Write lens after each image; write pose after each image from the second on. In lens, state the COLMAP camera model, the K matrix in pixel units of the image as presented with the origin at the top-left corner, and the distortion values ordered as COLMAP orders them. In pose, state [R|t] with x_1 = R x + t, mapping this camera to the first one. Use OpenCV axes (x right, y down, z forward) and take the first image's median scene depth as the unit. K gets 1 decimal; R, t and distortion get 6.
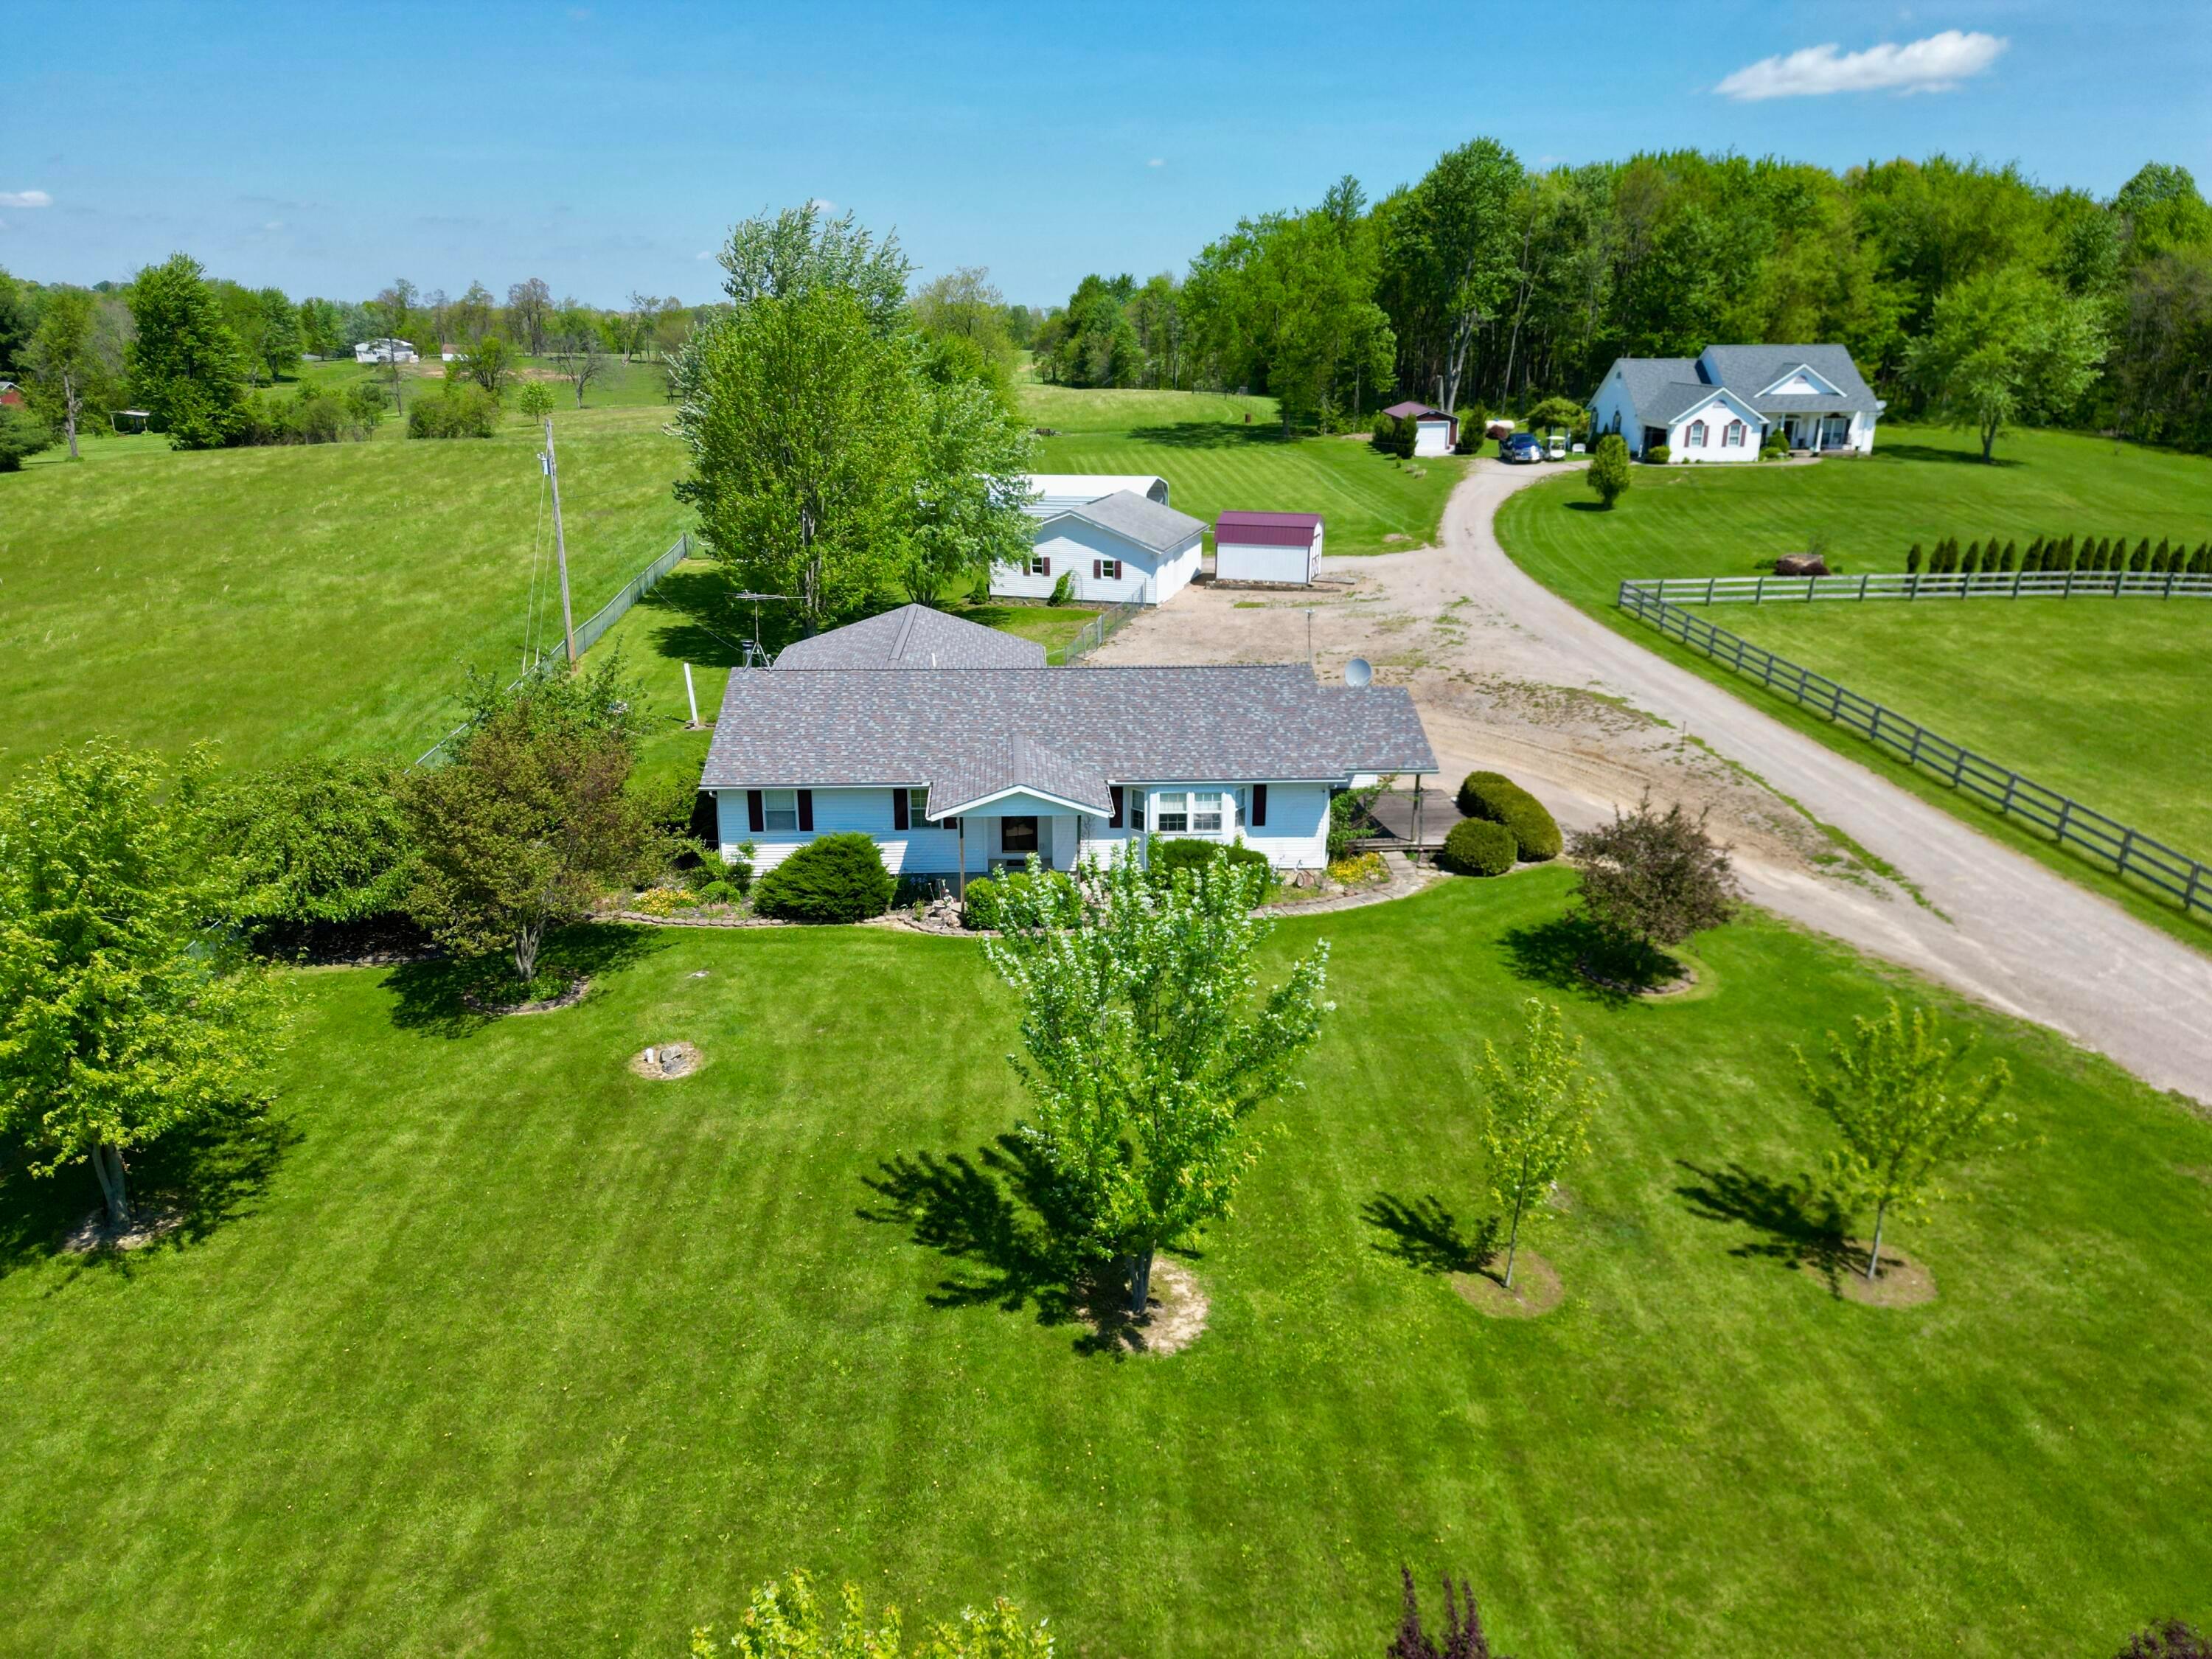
lens RADIAL K [[1559.7, 0, 1102.2], [0, 1559.7, 807.3], [0, 0, 1]] dist [0.083162, -0.081633]
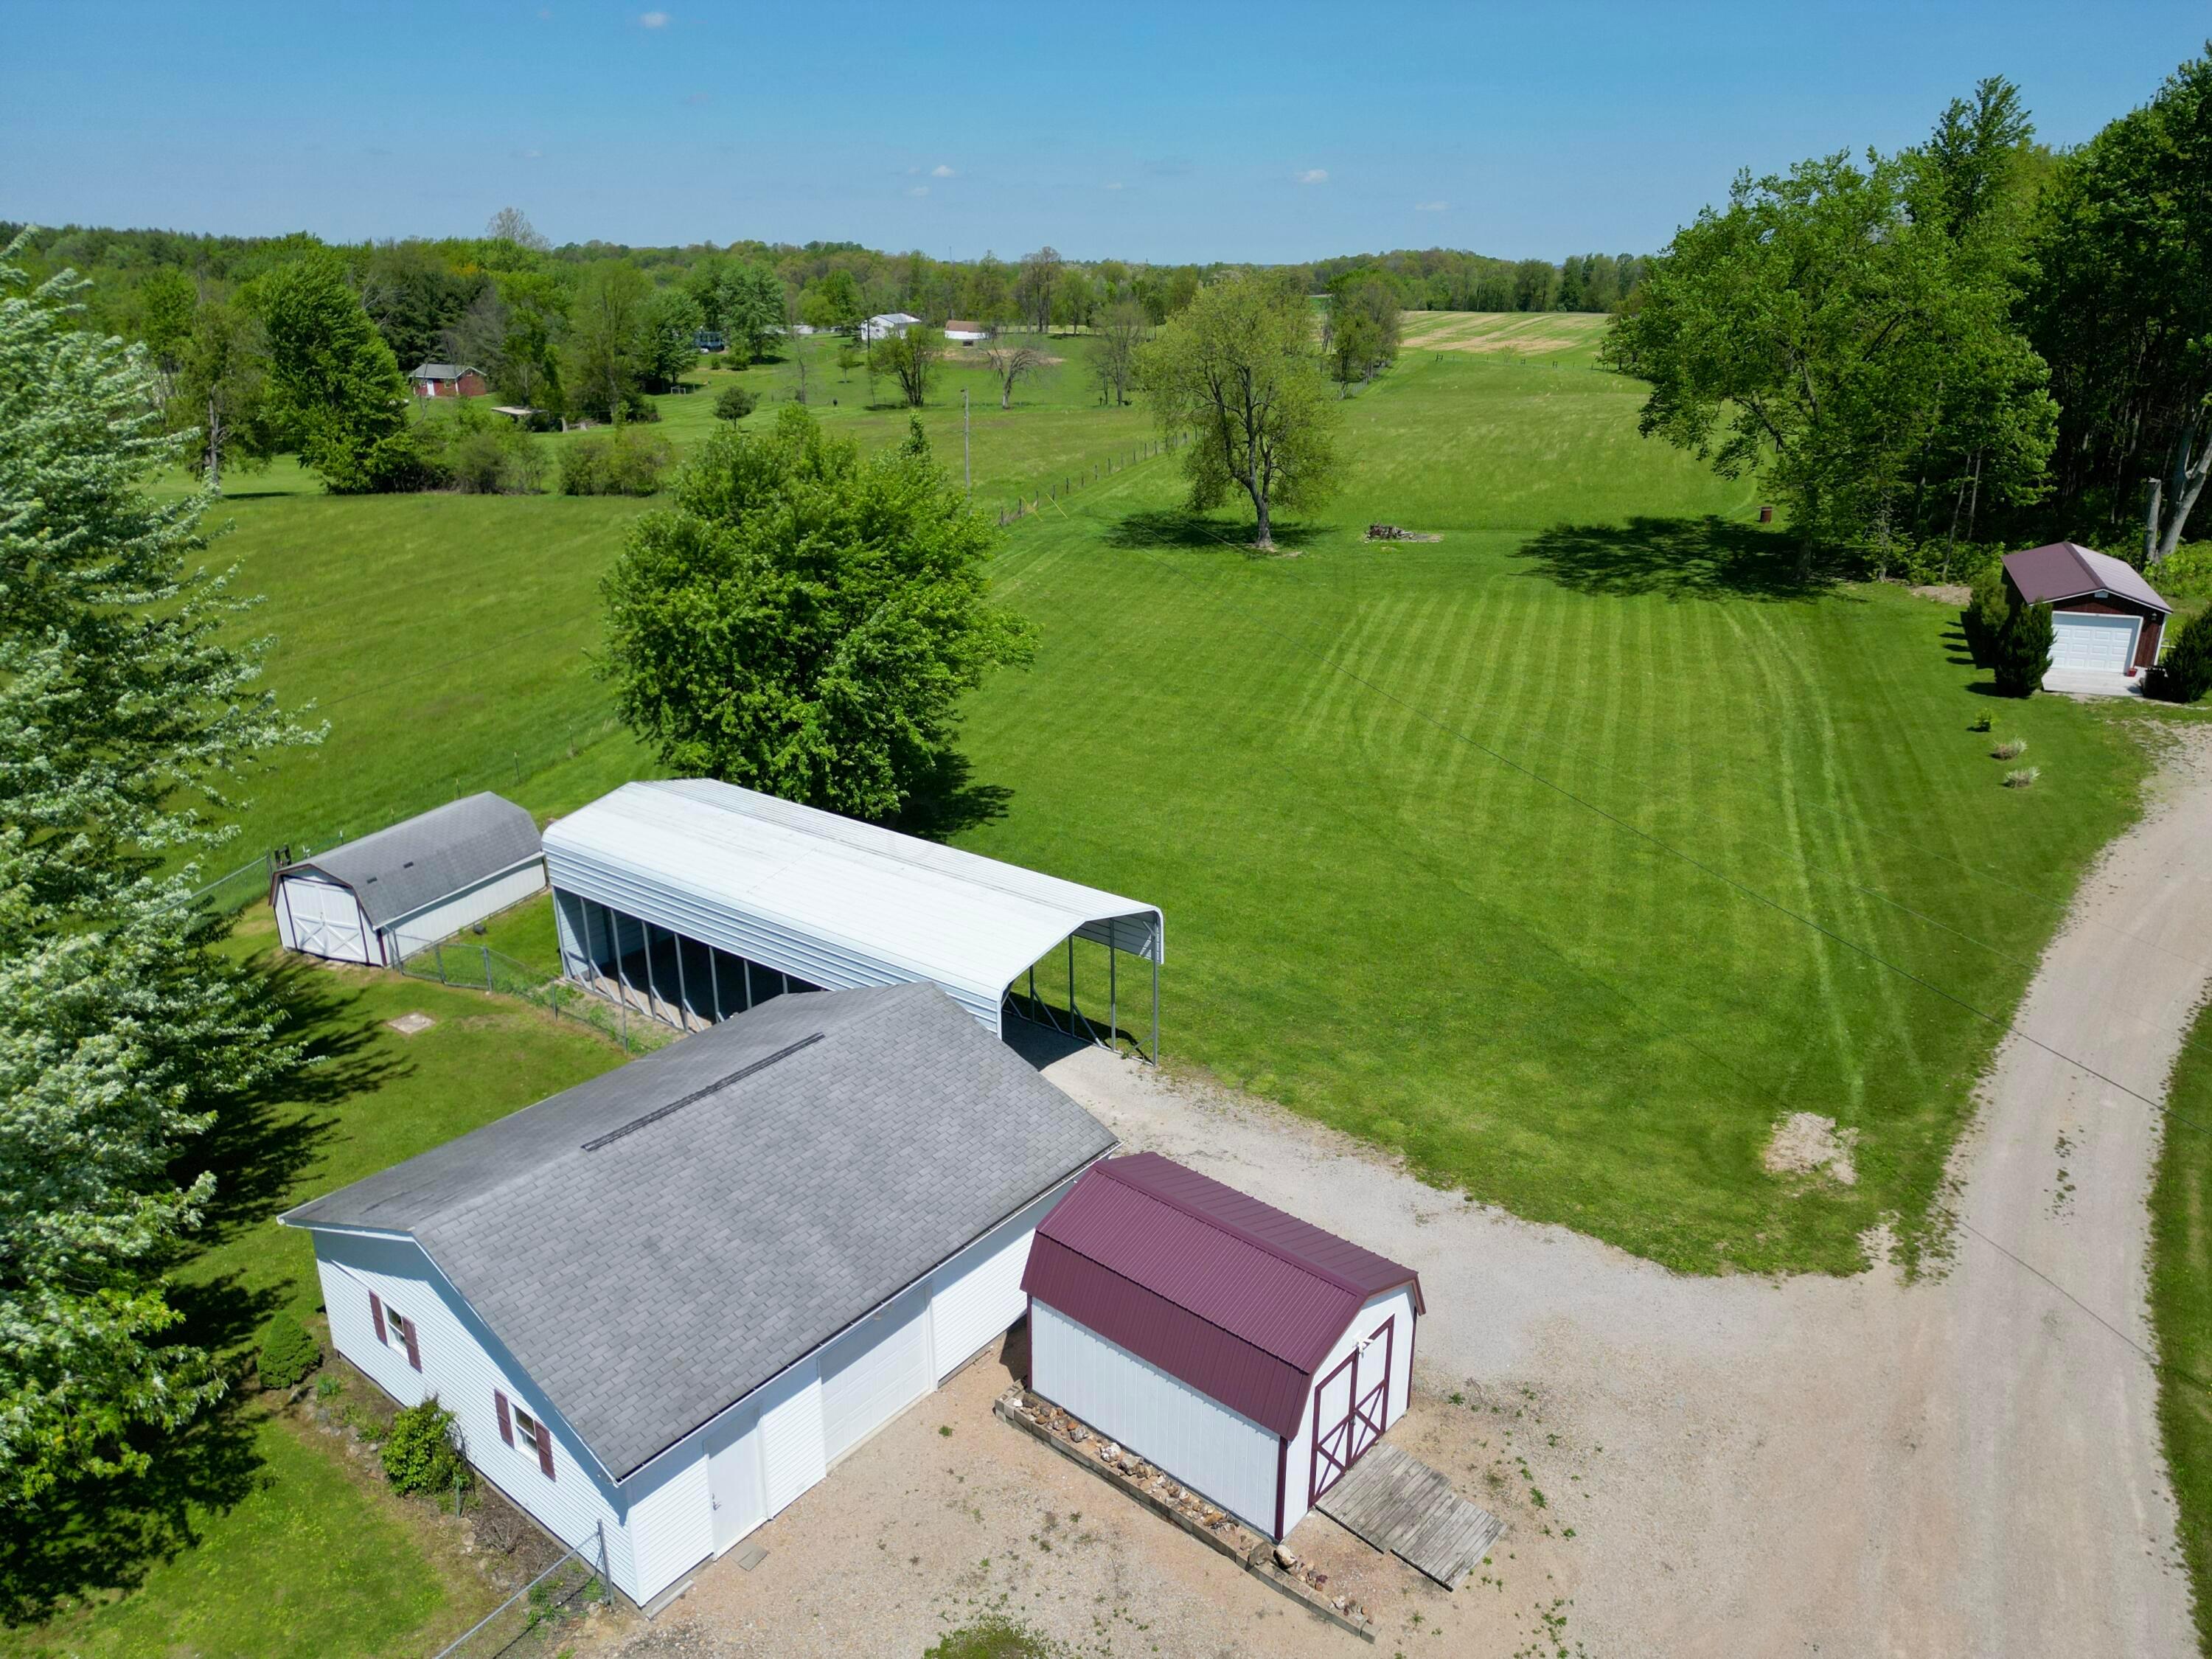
lens RADIAL K [[1549.9, 0, 1106.0], [0, 1549.9, 829.5], [0, 0, 1]] dist [0.079252, -0.077786]
pose [[0.921387, 0.132644, -0.365311, 0.189276], [-0.115842, 0.990962, 0.067638, -0.285514], [0.370981, -0.020003, 0.928425, 0.734358]]
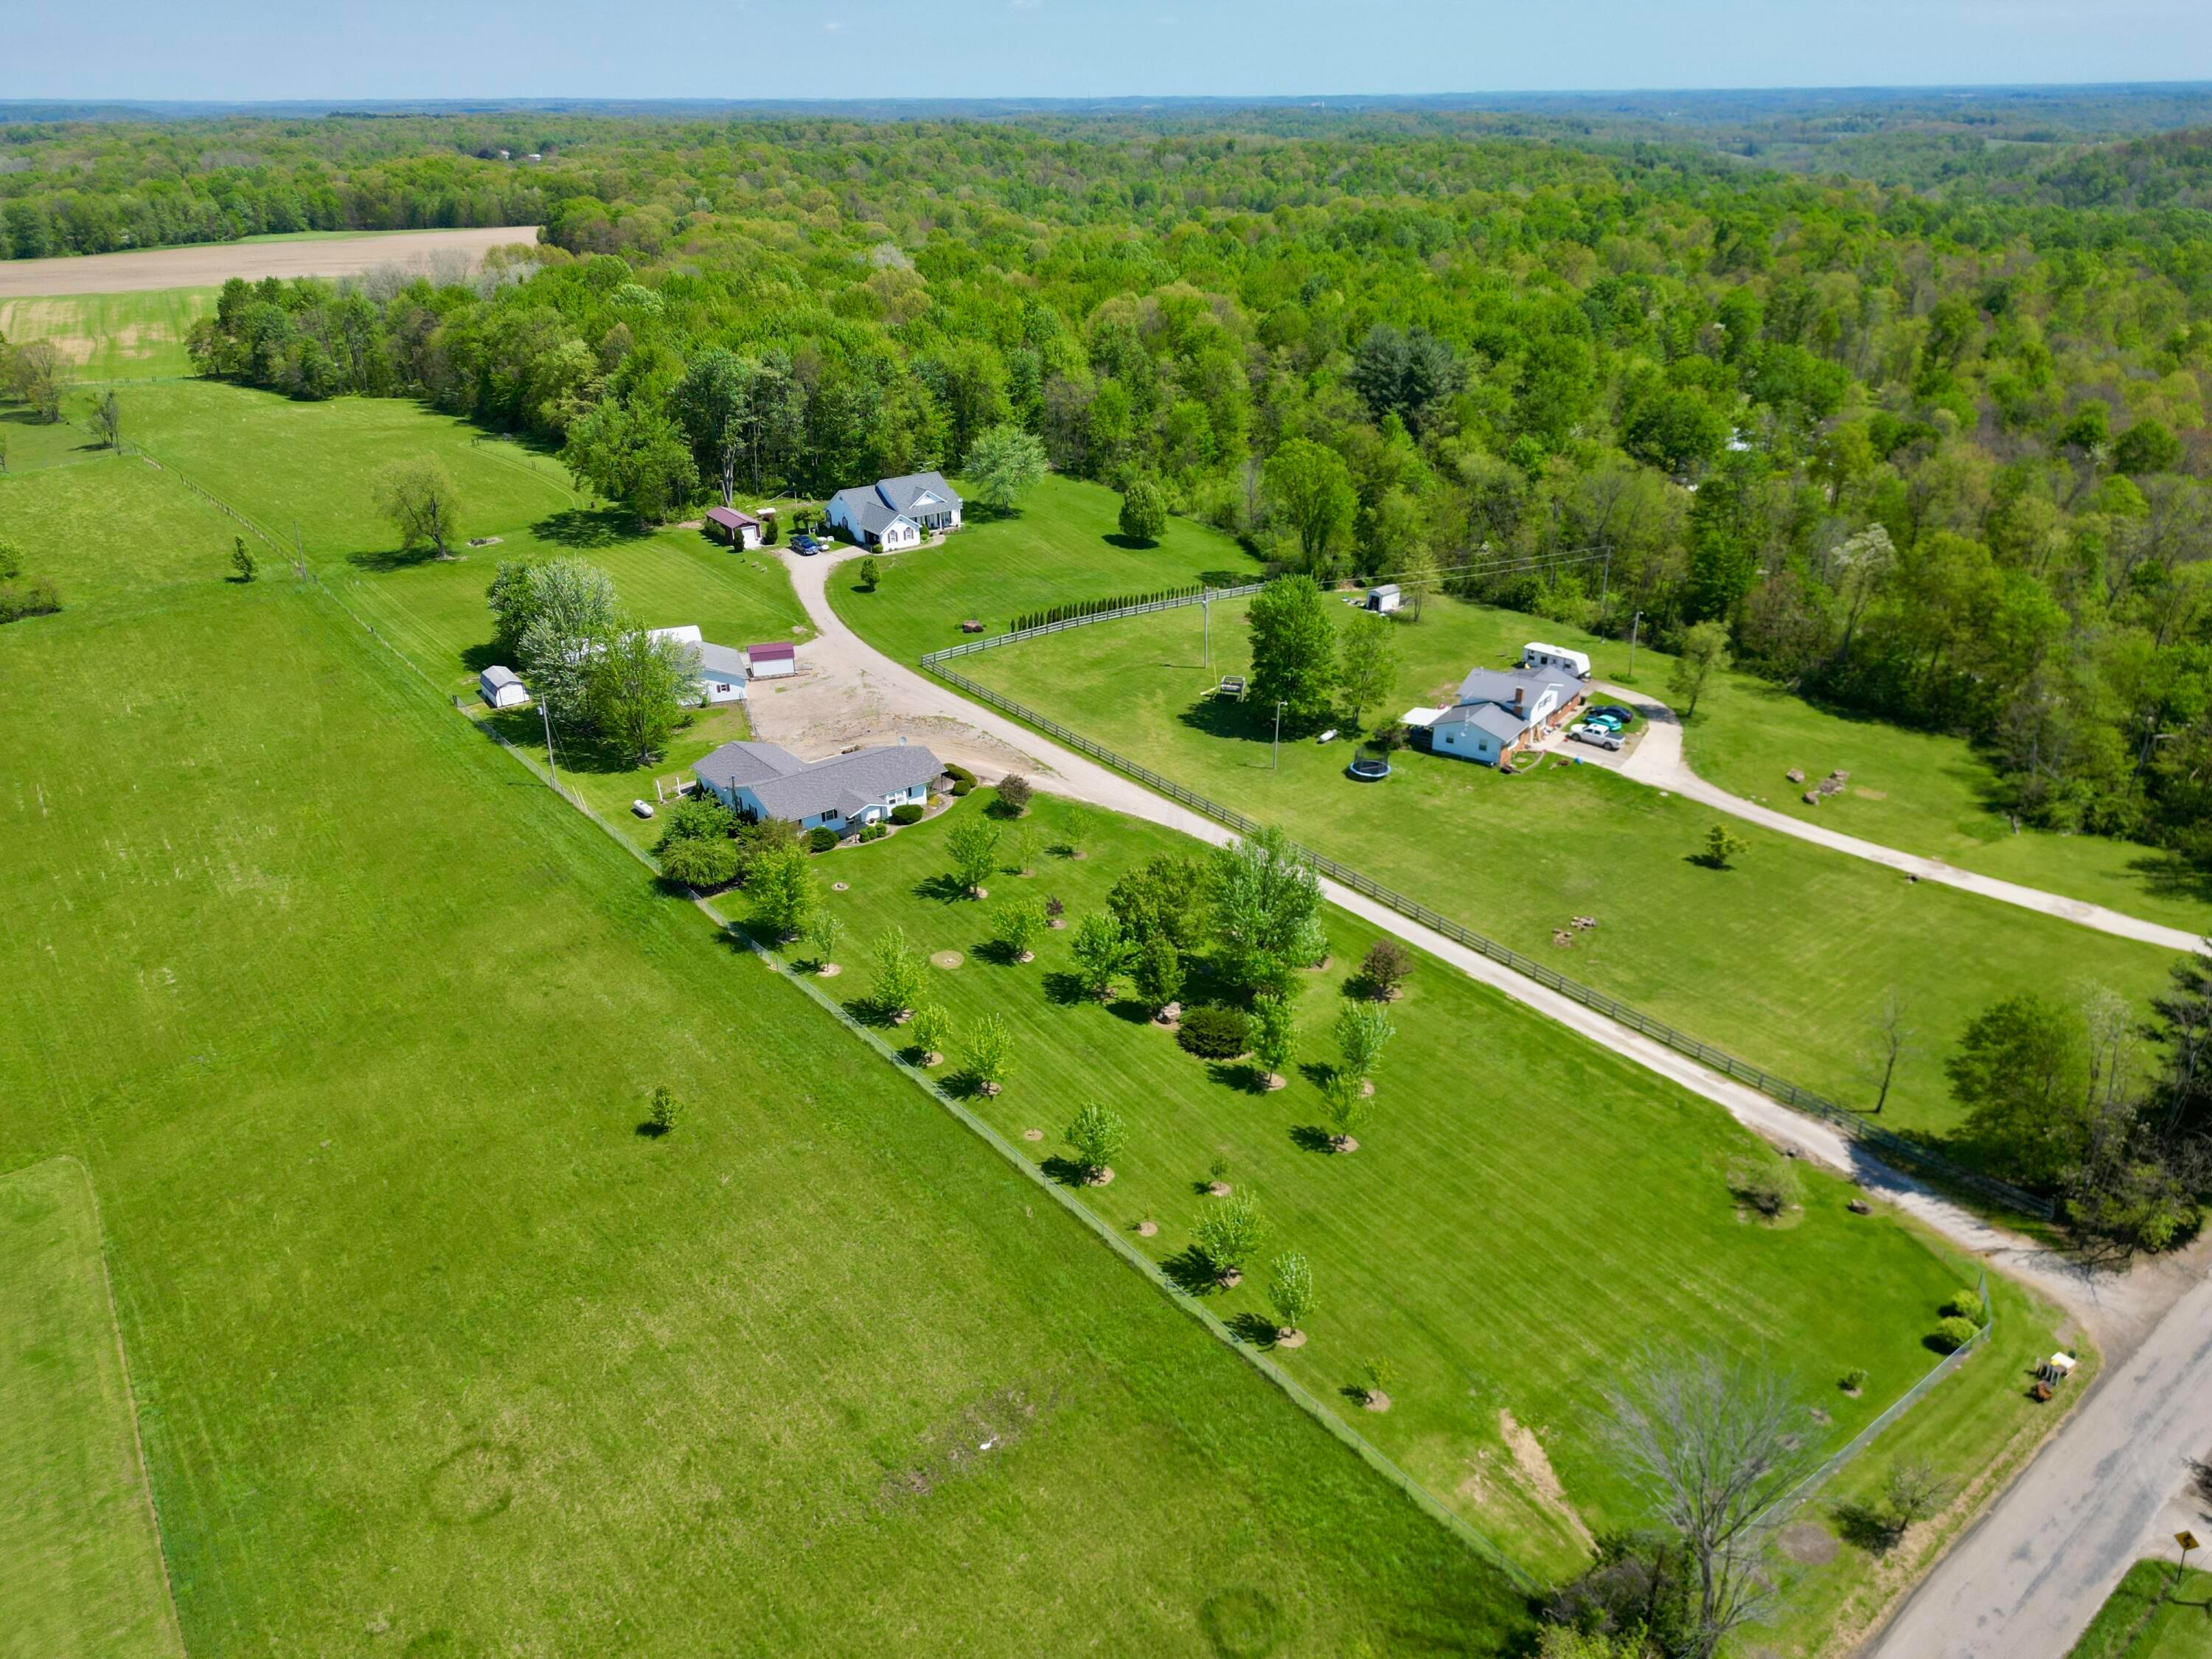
lens RADIAL K [[1549.9, 0, 1106.0], [0, 1549.9, 829.5], [0, 0, 1]] dist [0.079252, -0.077786]
pose [[0.818781, -0.252206, 0.515742, -0.749844], [0.178444, 0.965643, 0.188920, -0.274029], [-0.545669, -0.062653, 0.835655, -1.218155]]
